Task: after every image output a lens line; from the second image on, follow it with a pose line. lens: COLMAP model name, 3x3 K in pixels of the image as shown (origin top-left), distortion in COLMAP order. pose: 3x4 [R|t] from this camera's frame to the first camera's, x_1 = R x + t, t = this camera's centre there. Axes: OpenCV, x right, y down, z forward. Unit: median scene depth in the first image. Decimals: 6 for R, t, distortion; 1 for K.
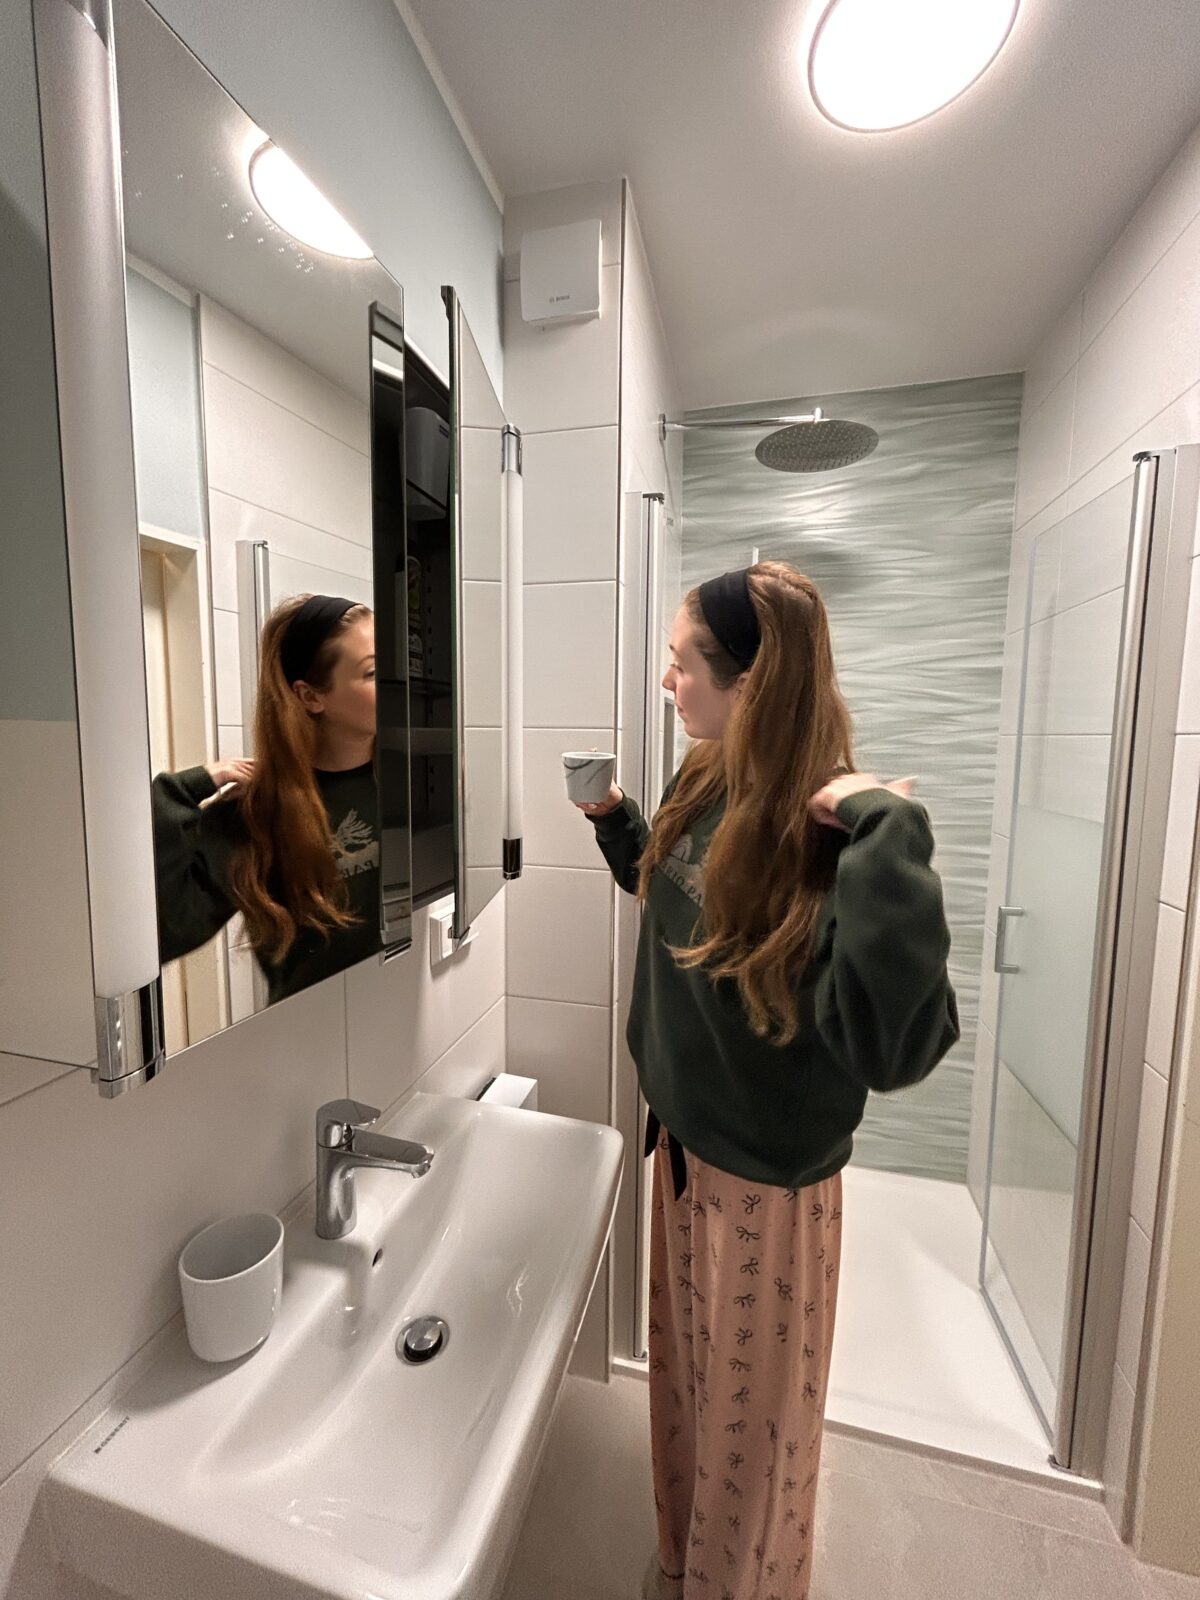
lens RADIAL K [[649.4, 0, 595.2], [0, 649.4, 797.4], [0, 0, 1]] dist [-0.010794, 0.001264]
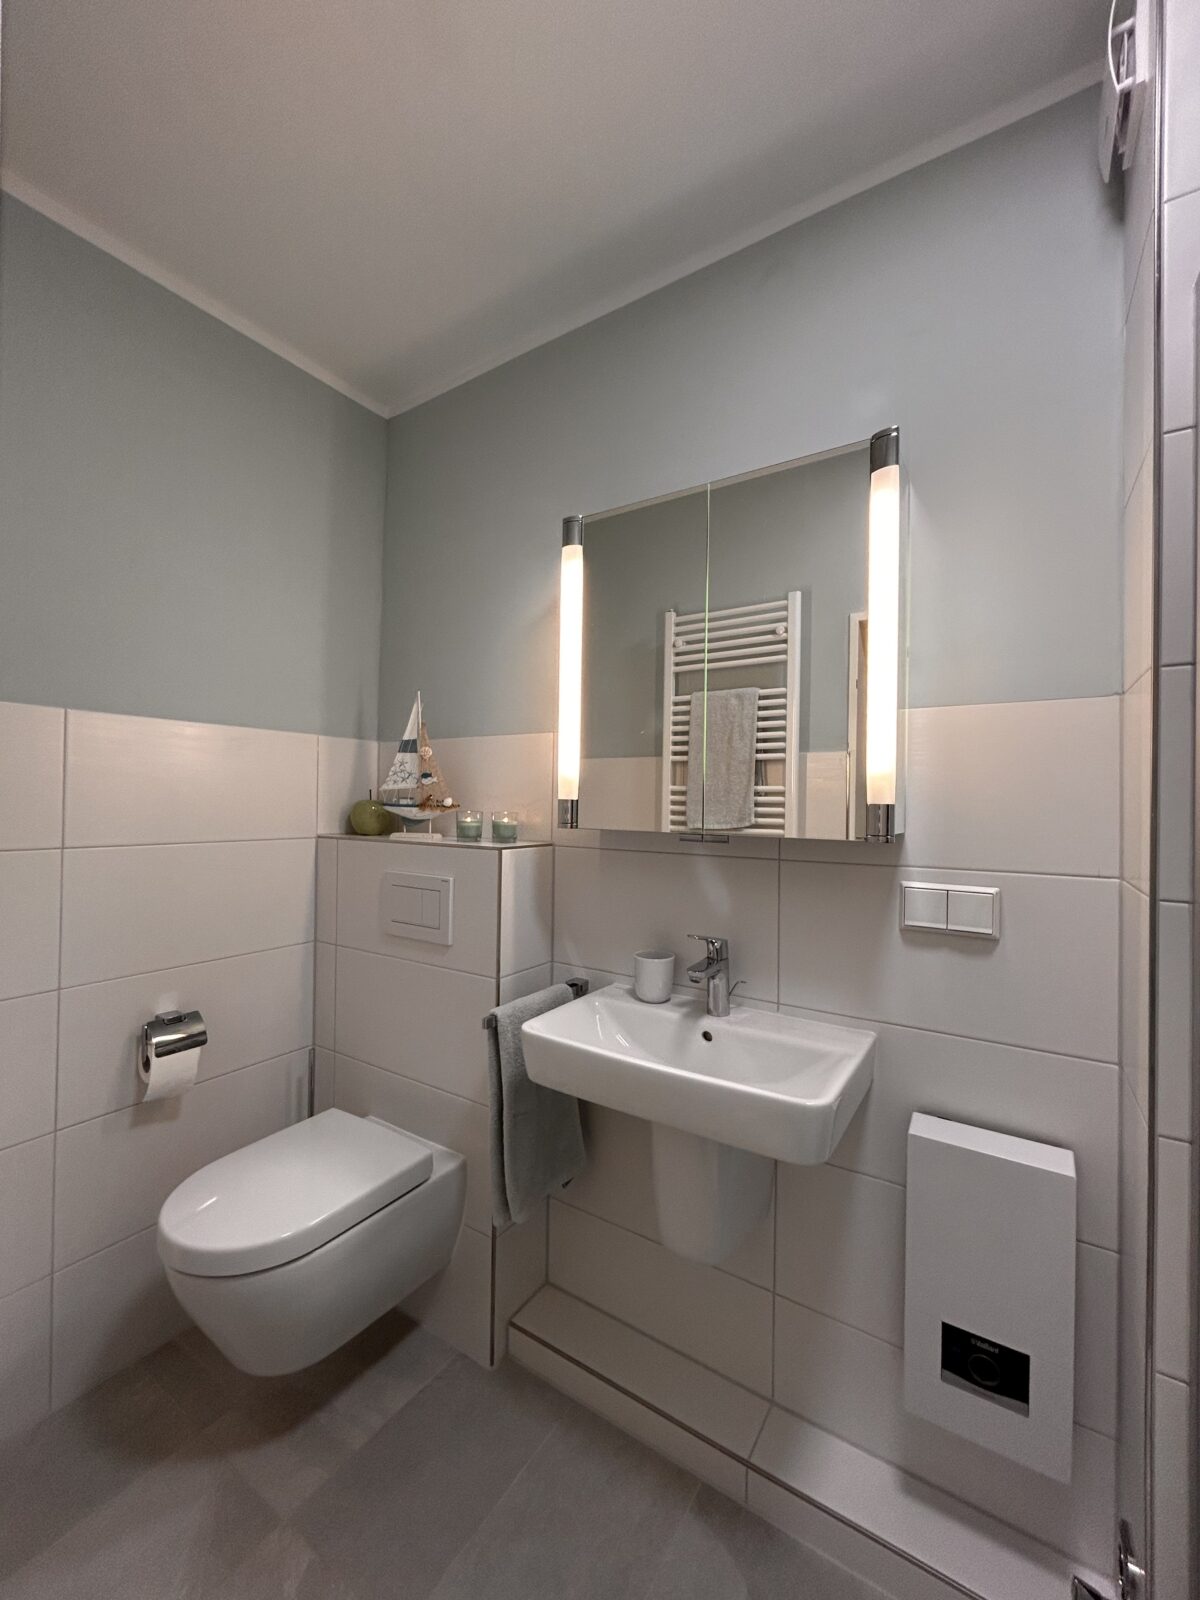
lens RADIAL K [[649.4, 0, 591.8], [0, 649.4, 791.6], [0, 0, 1]] dist [-0.010794, 0.001264]
pose [[-0.310522, -0.036537, -0.949864, 0.582176], [-0.109917, 0.993938, -0.002299, 0.055063], [0.944190, 0.103692, -0.312655, 0.501890]]
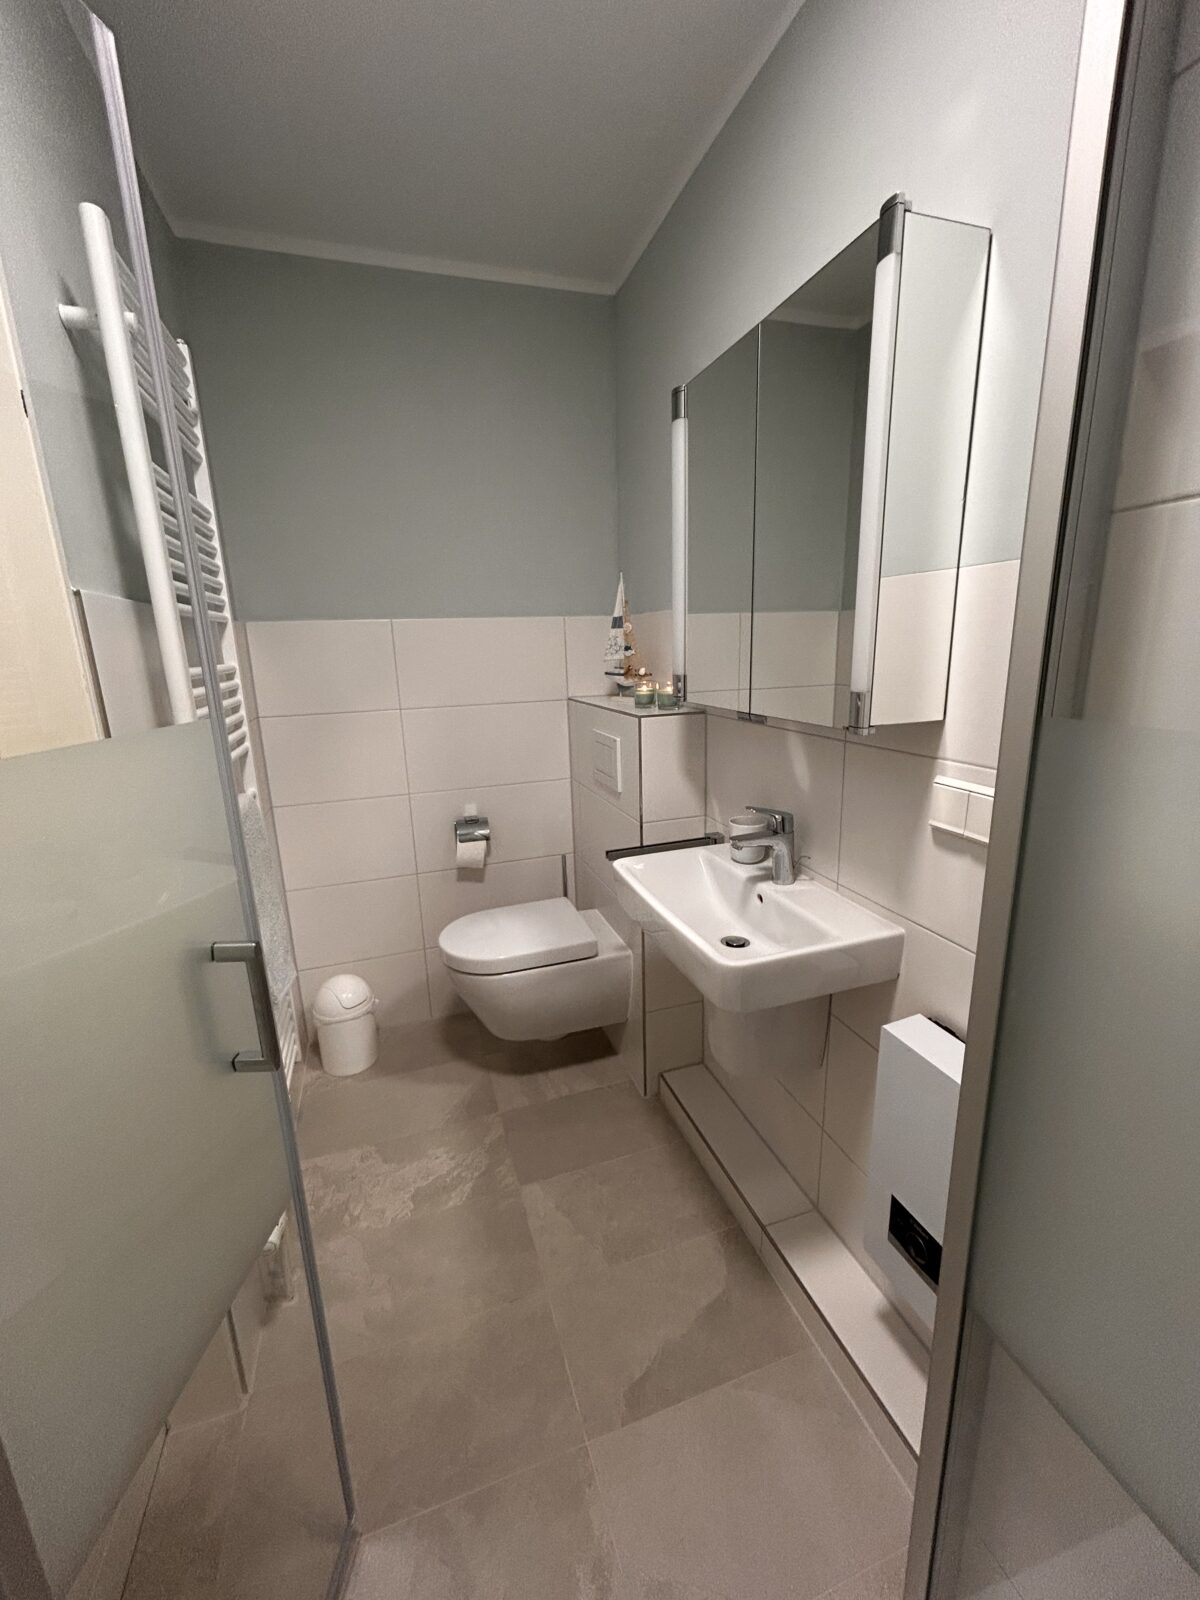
lens RADIAL K [[649.4, 0, 598.3], [0, 649.4, 796.1], [0, 0, 1]] dist [-0.010794, 0.001264]
pose [[-0.837555, 0.135859, -0.529192, 0.414129], [-0.035010, 0.953253, 0.300139, -0.036291], [0.545230, 0.269910, -0.793645, 0.904057]]
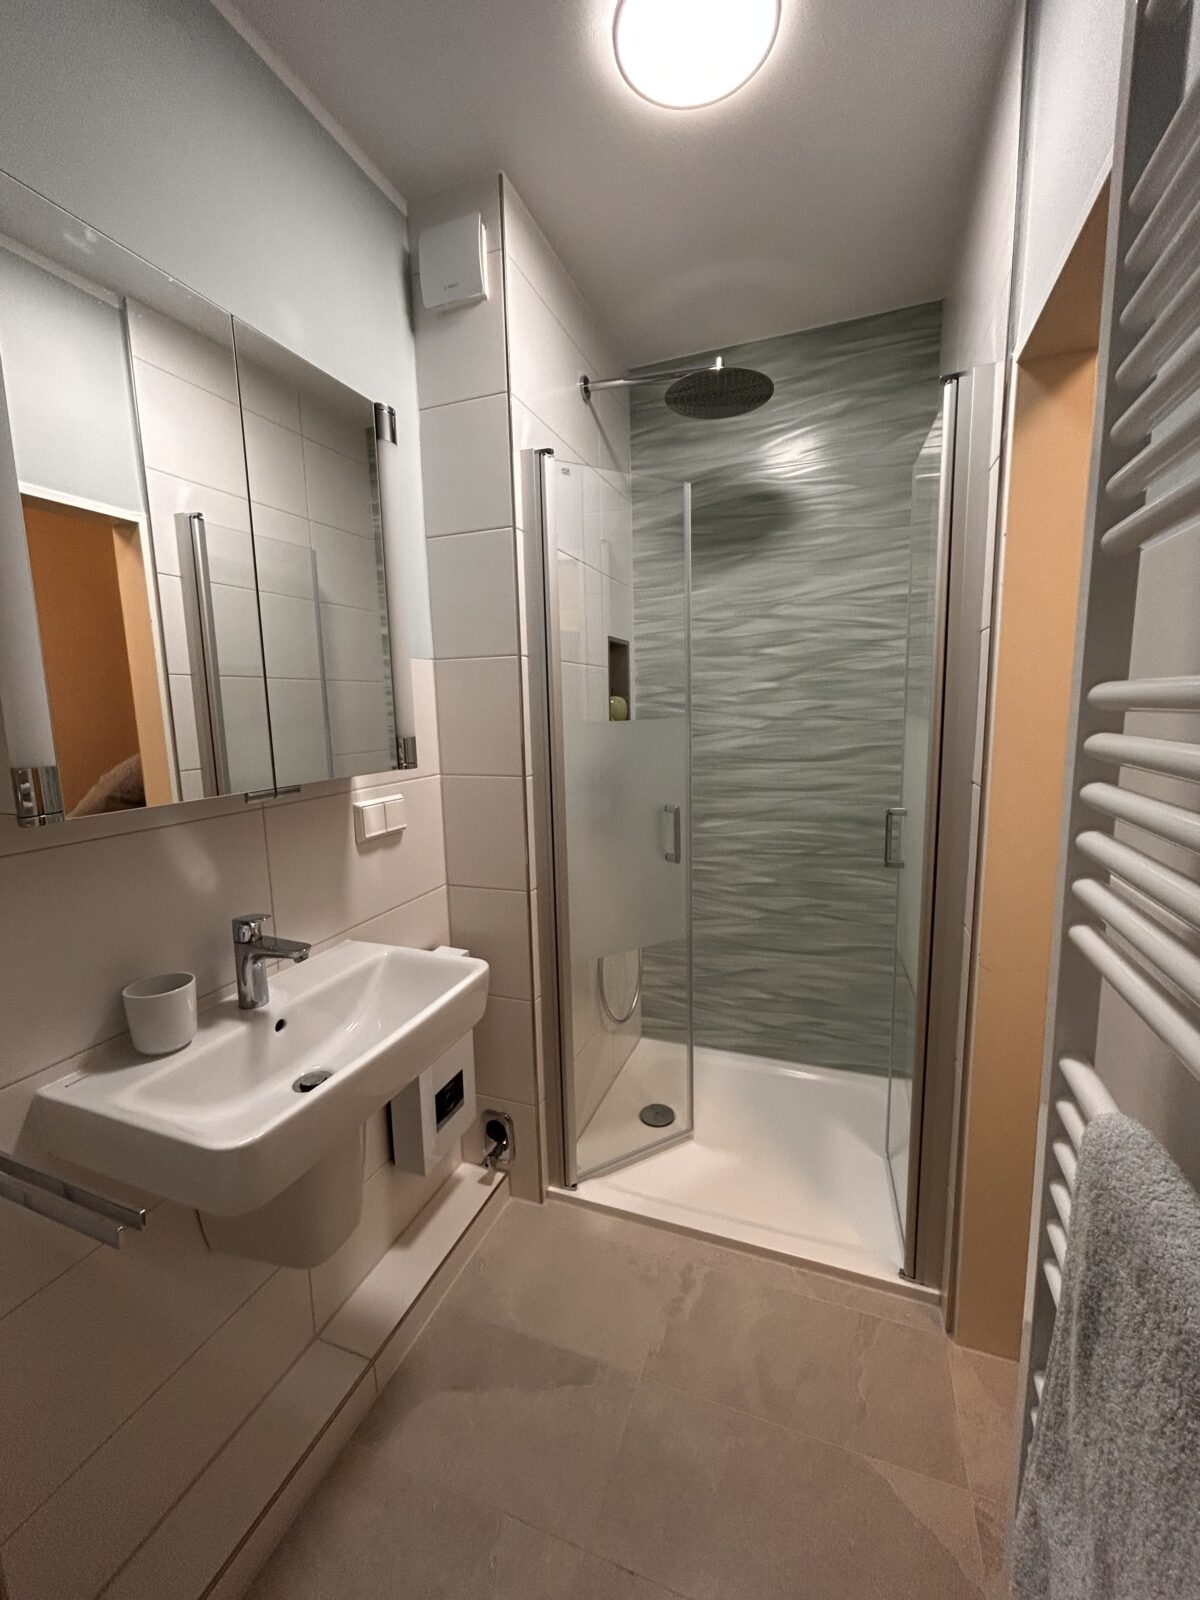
lens RADIAL K [[649.4, 0, 598.8], [0, 649.4, 800.4], [0, 0, 1]] dist [-0.010794, 0.001264]
pose [[0.993462, -0.019626, -0.112466, 0.222911], [0.025188, 0.998517, 0.048253, 0.076777], [0.111353, -0.050771, 0.992483, -0.125953]]
